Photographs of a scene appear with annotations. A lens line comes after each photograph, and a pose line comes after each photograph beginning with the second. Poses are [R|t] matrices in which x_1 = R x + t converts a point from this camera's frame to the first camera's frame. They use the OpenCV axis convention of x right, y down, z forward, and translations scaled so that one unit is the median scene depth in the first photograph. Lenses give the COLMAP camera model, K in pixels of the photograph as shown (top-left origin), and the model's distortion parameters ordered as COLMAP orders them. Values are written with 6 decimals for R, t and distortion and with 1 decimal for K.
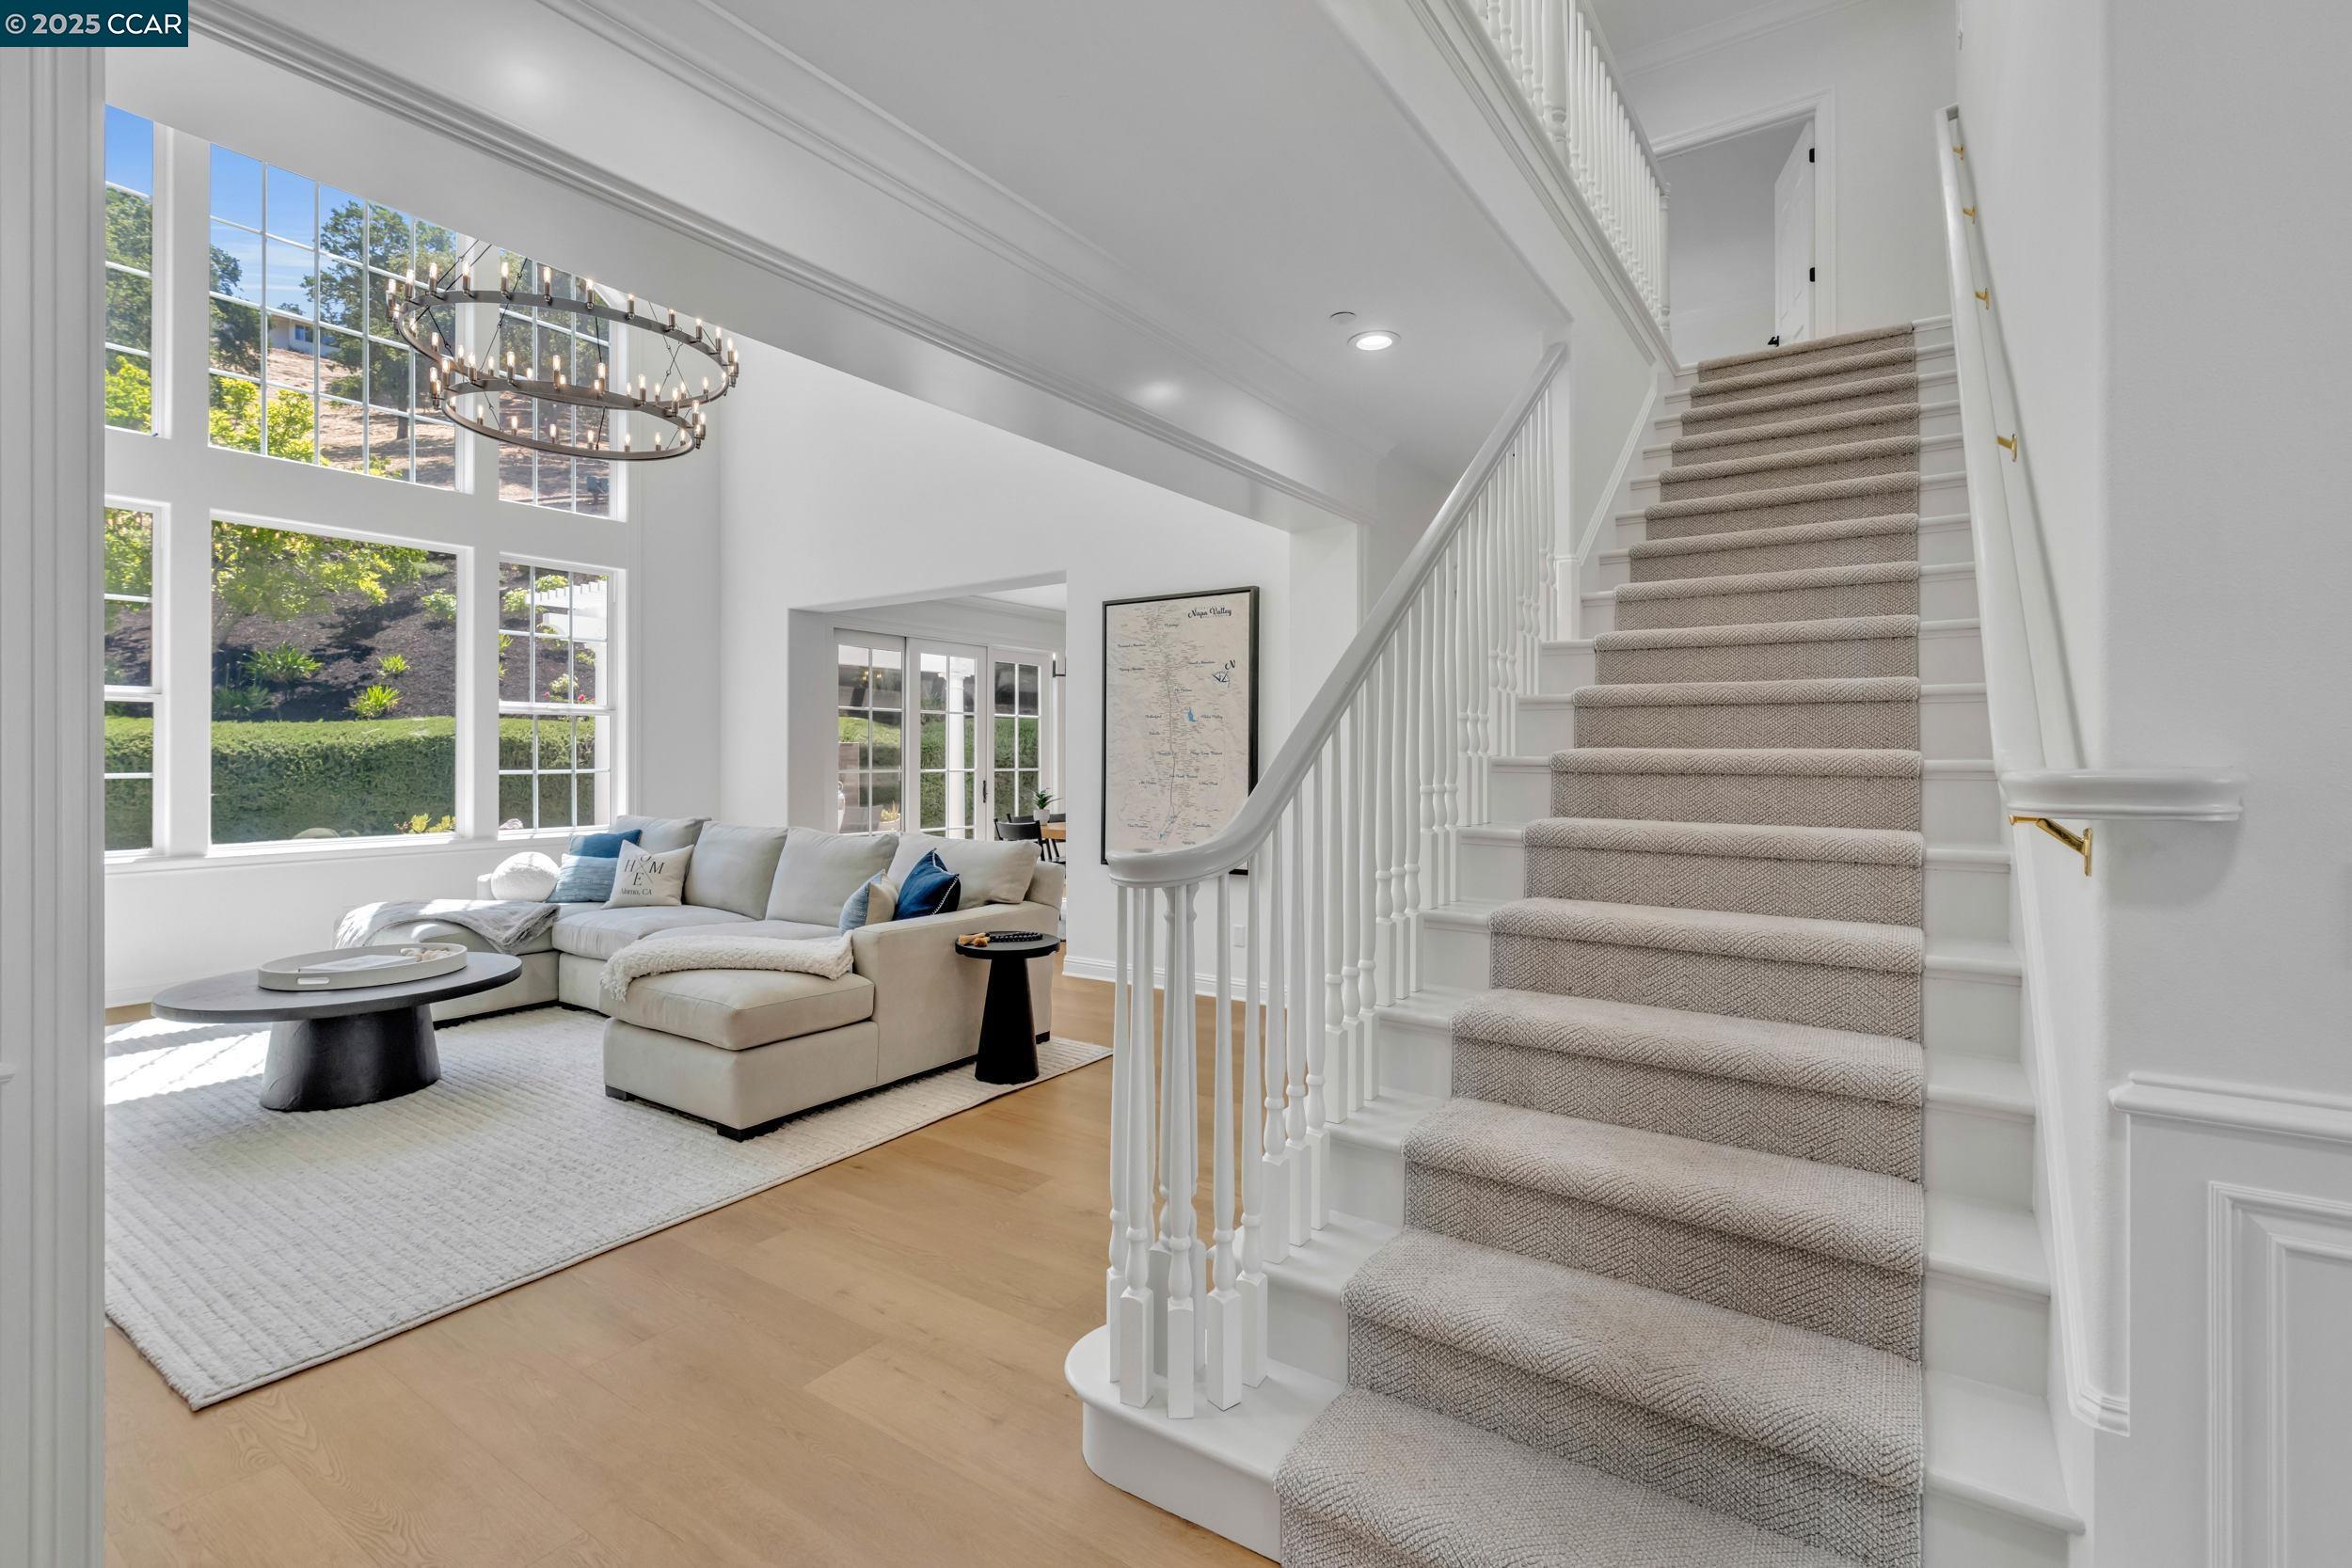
lens RADIAL K [[1057.5, 0, 1191.9], [0, 1057.5, 780.6], [0, 0, 1]] dist [-0.005670, 0.000111]
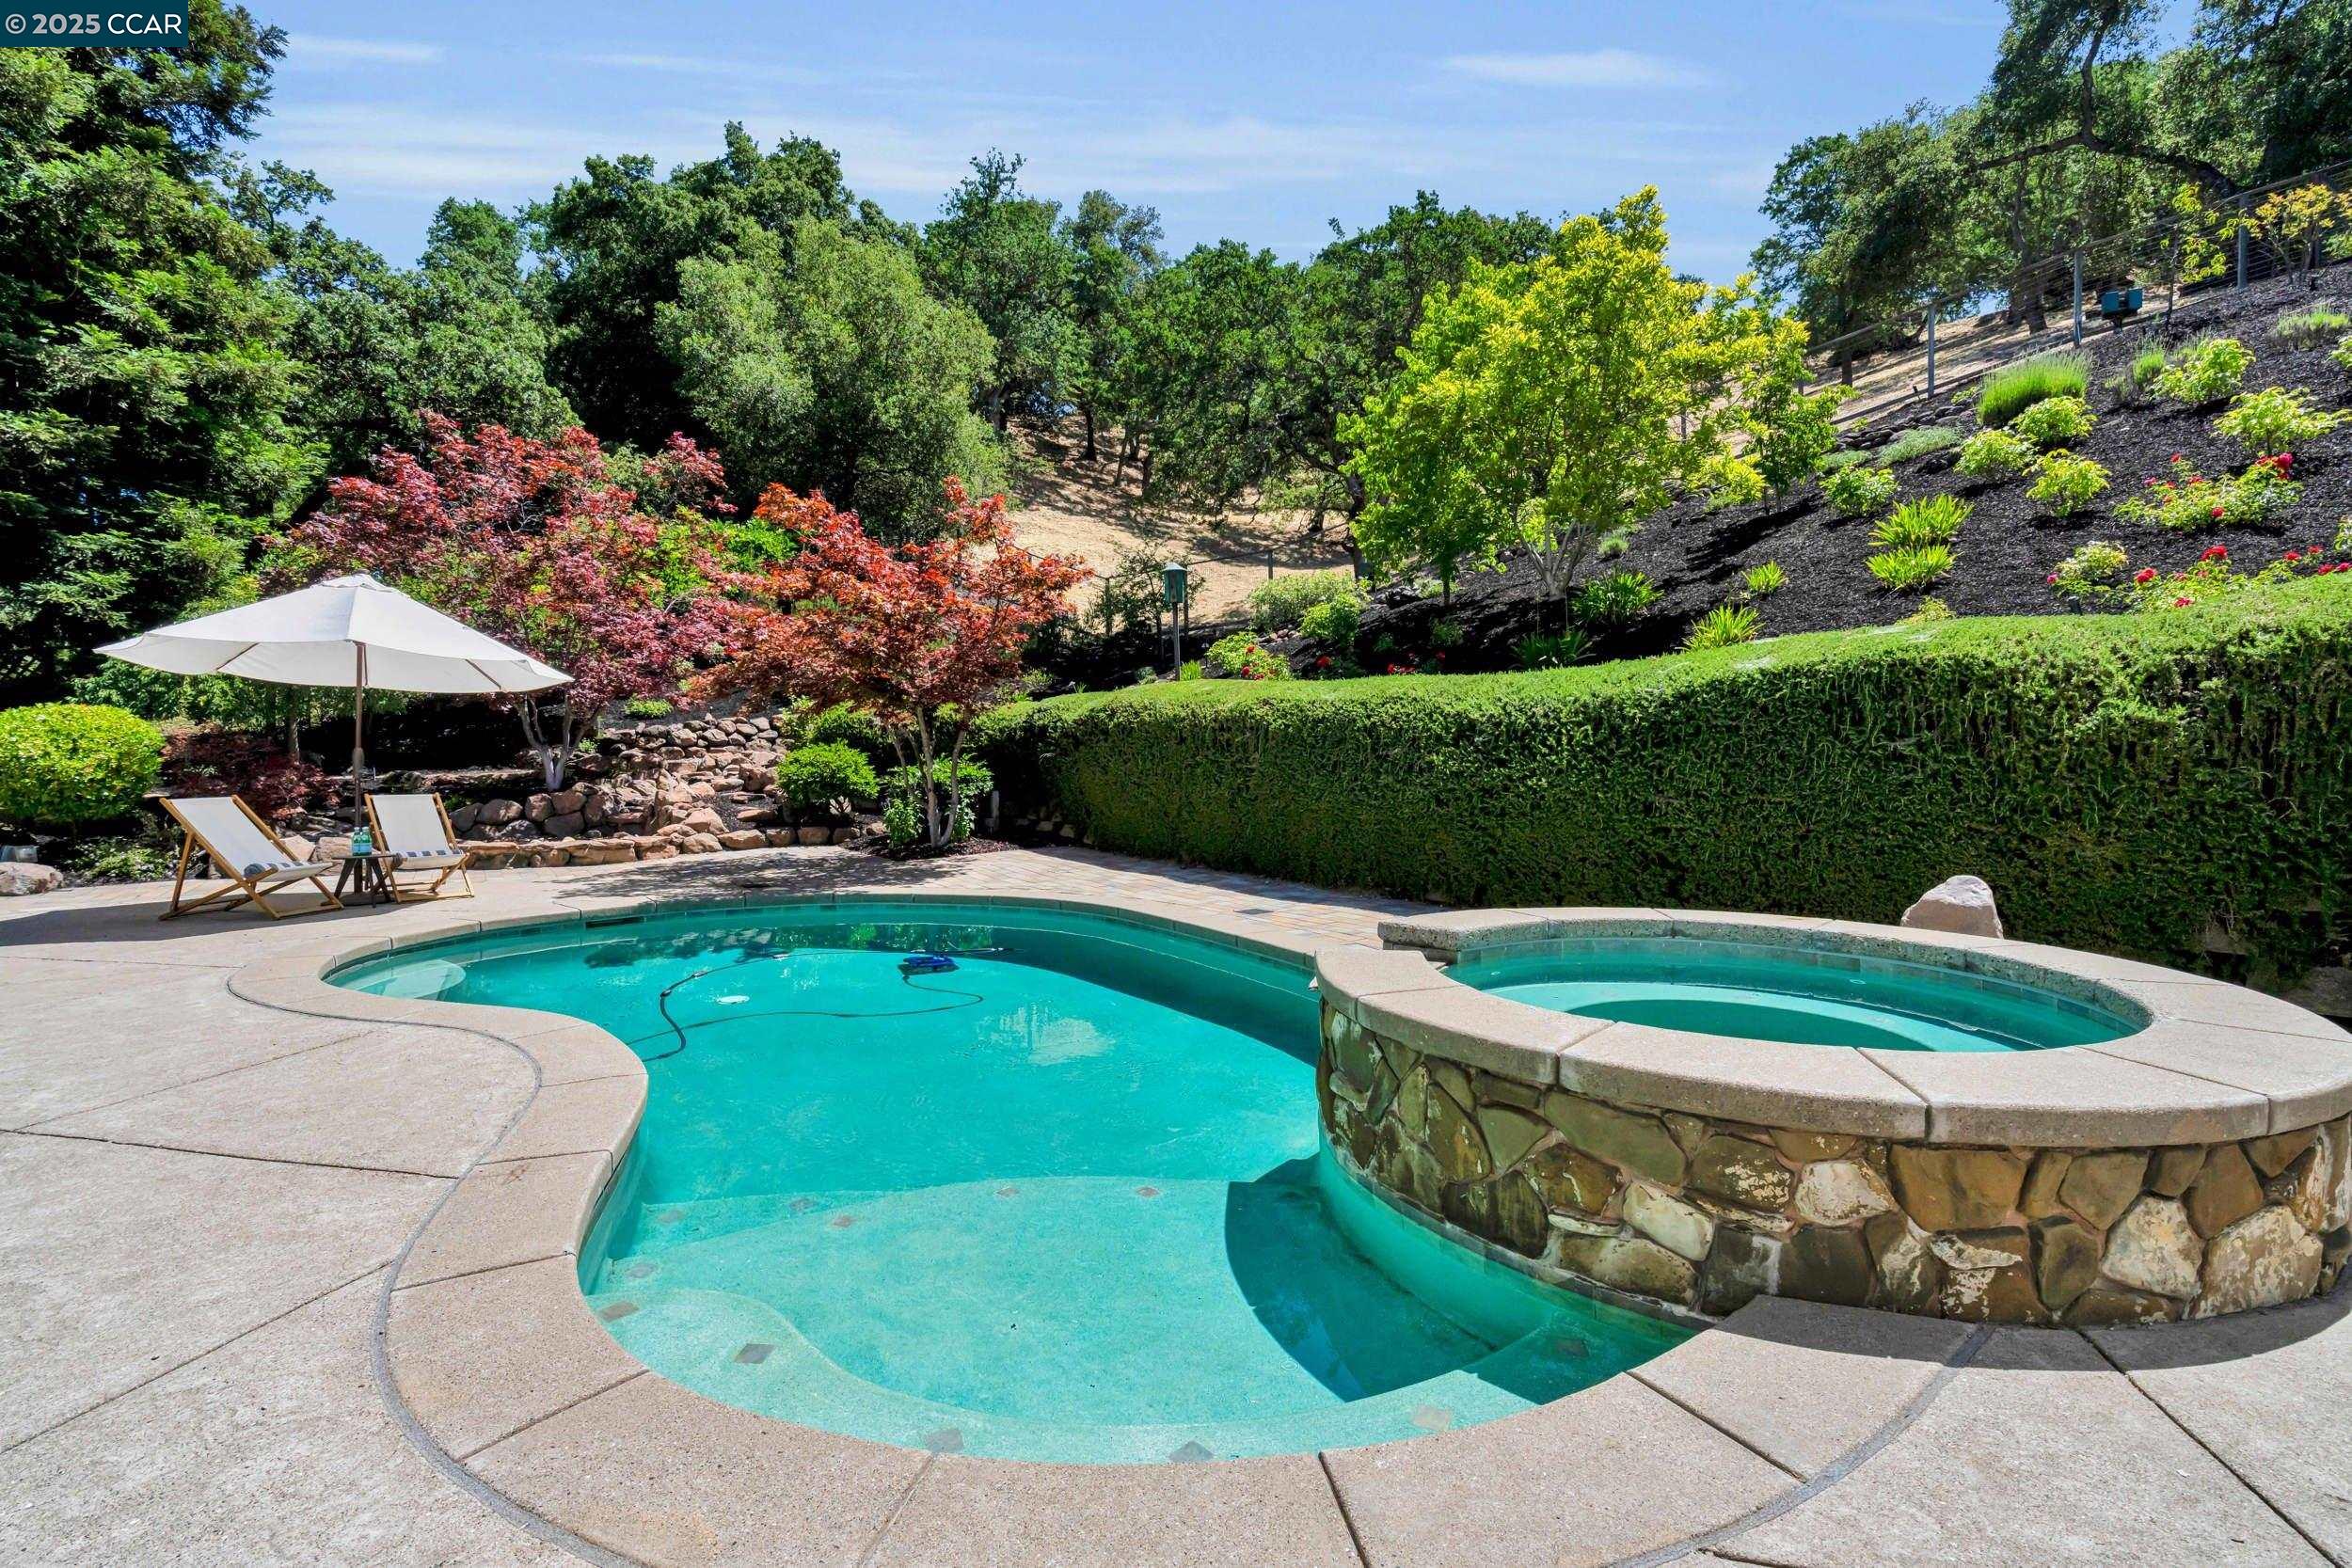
lens RADIAL K [[1057.5, 0, 1191.9], [0, 1057.5, 780.6], [0, 0, 1]] dist [-0.005670, 0.000111]
pose [[0.354086, 0.009318, -0.935167, -0.383006], [-0.002799, 0.999956, 0.008904, 0.004062], [0.935209, -0.000535, 0.354096, 0.603770]]
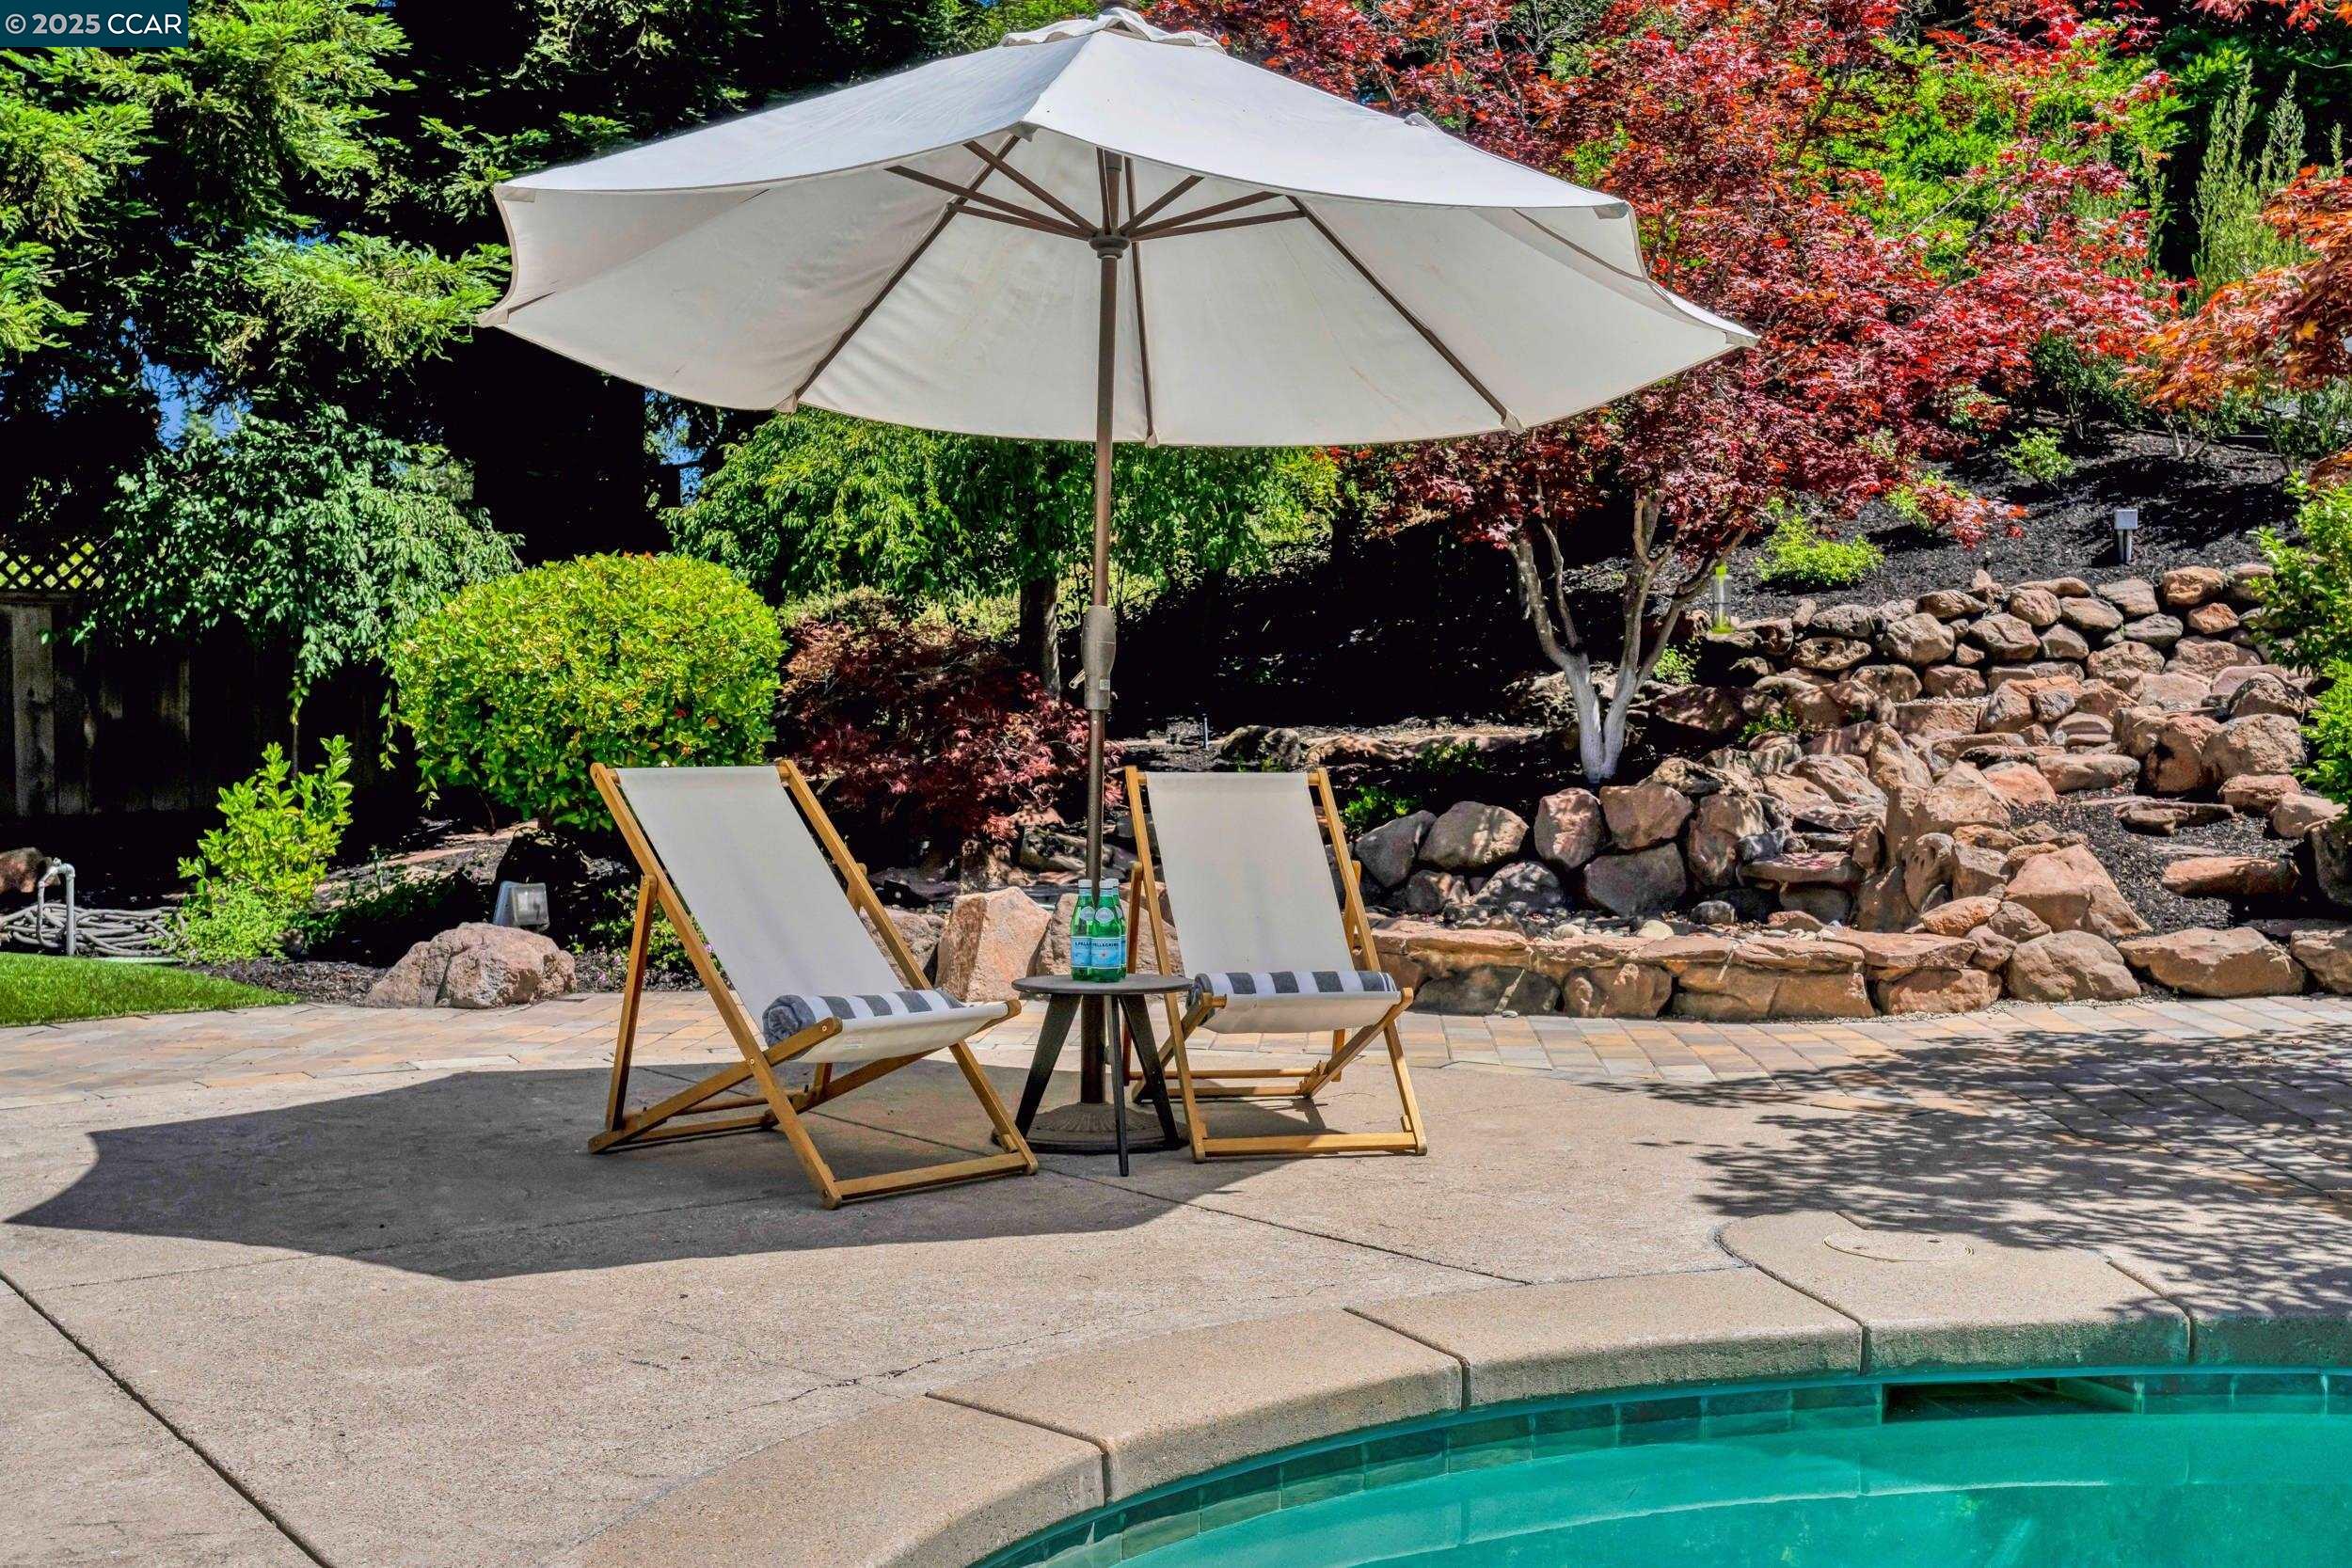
lens RADIAL K [[2346.9, 0, 1176.0], [0, 2346.9, 784.0], [0, 0, 1]] dist [0.040394, 0.001847]
pose [[-0.324148, 0.008836, -0.945965, -0.785067], [-0.013432, 0.999813, 0.013942, 0.017414], [0.945911, 0.017225, -0.323968, 0.501285]]
